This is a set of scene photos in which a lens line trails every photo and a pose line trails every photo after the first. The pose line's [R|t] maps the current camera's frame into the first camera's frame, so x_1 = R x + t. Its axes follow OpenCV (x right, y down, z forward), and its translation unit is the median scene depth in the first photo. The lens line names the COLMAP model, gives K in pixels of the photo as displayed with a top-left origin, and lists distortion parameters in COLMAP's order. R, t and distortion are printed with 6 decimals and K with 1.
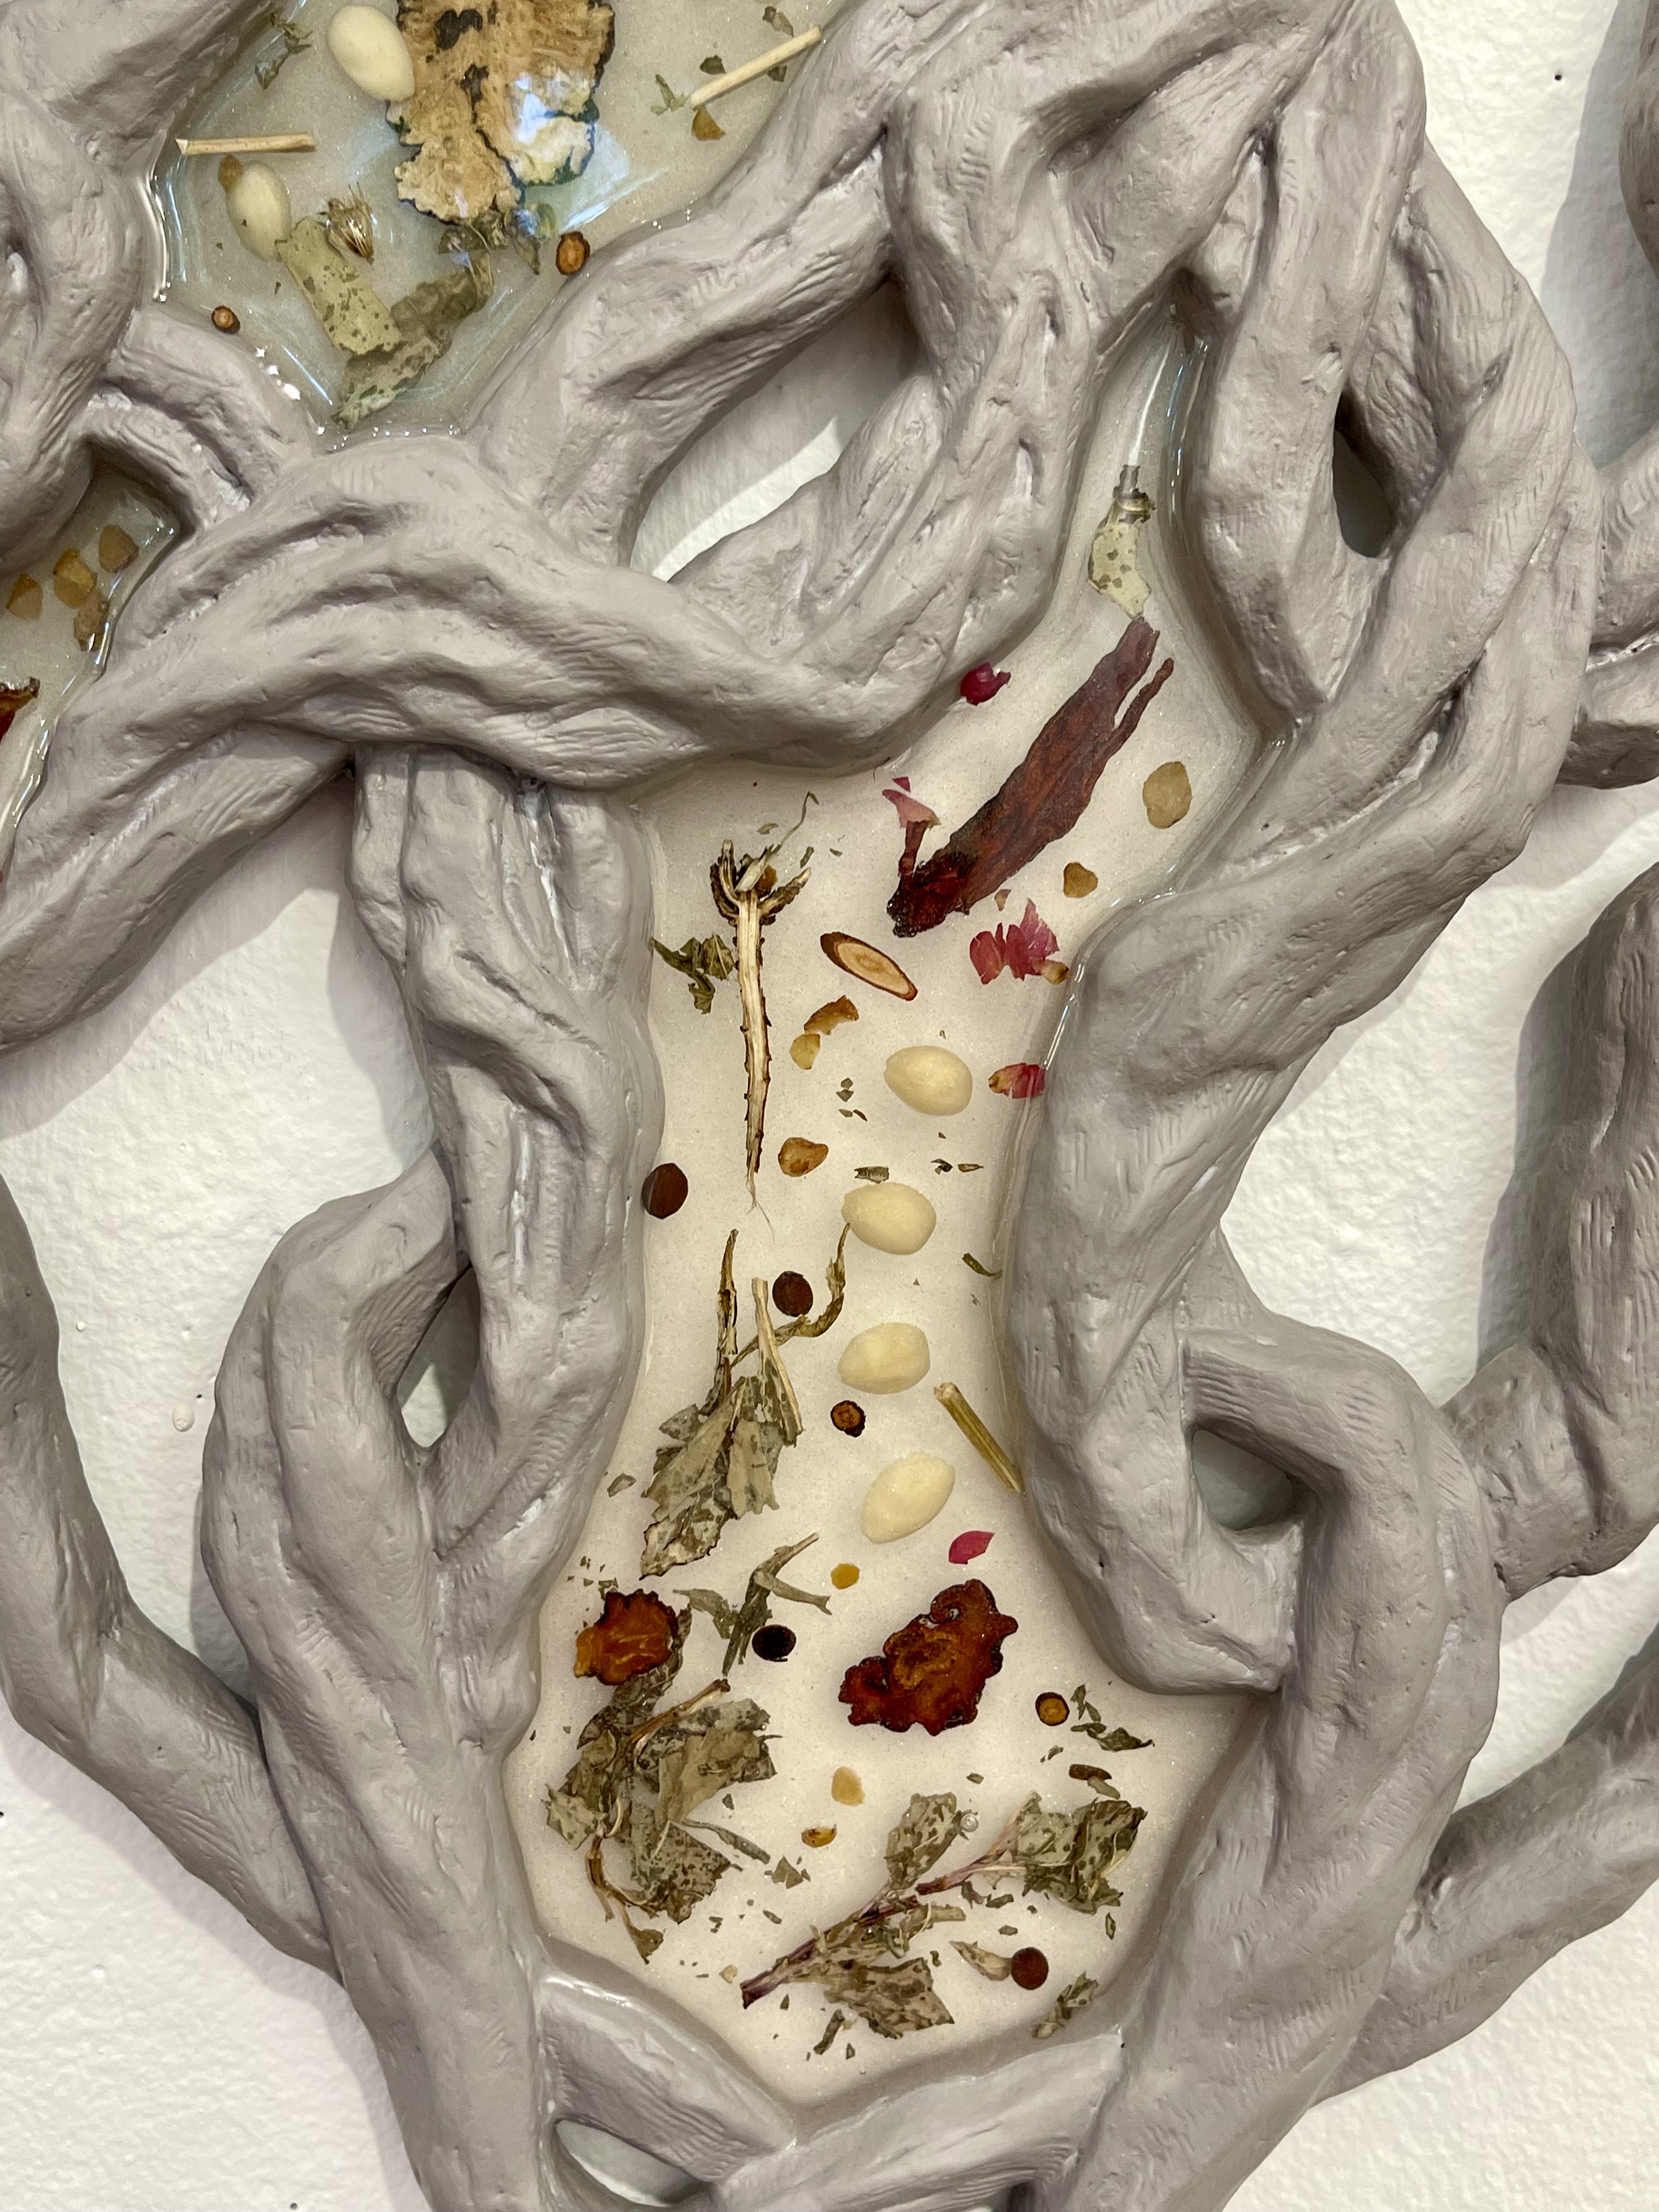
lens RADIAL K [[2329.1, 0, 829.5], [0, 2329.1, 1106.0], [0, 0, 1]] dist [0.089038, -0.268907]
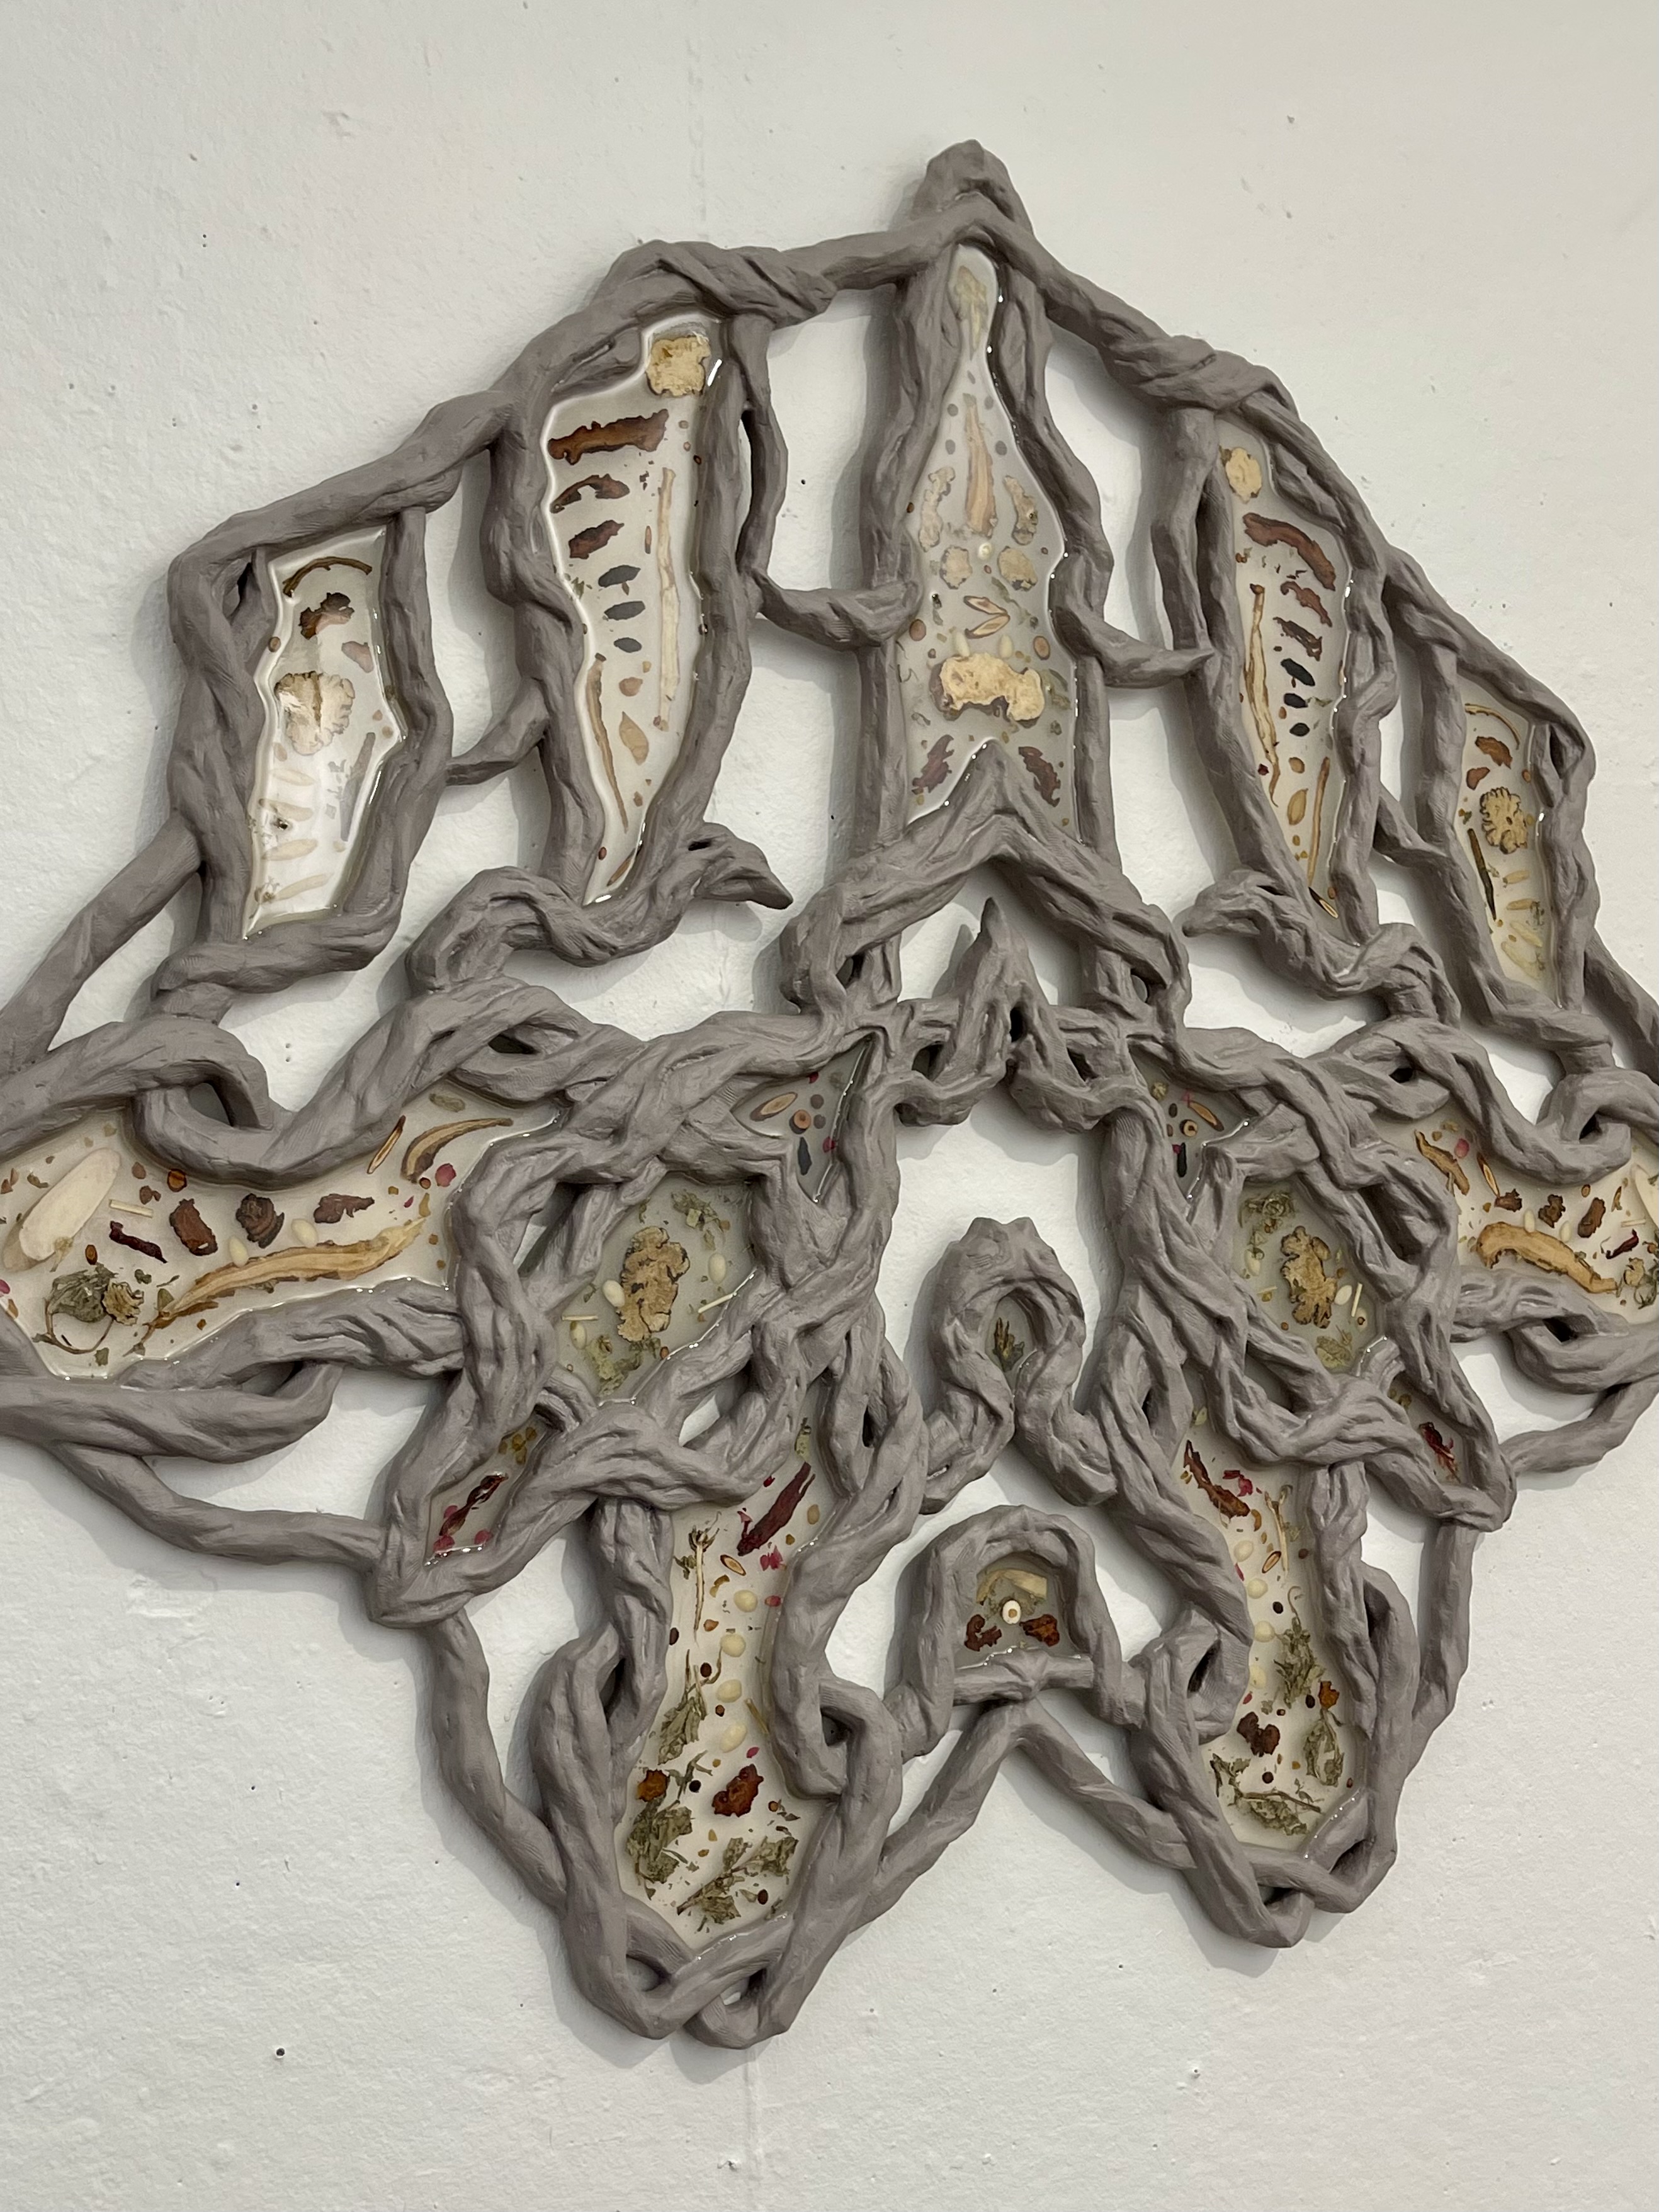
lens RADIAL K [[2329.0, 0, 829.5], [0, 2329.0, 1106.0], [0, 0, 1]] dist [0.089038, -0.268907]
pose [[0.894665, 0.096335, 0.436228, -1.359226], [0.010930, 0.971460, -0.236952, 0.092949], [-0.446605, 0.216760, 0.868078, -2.061255]]
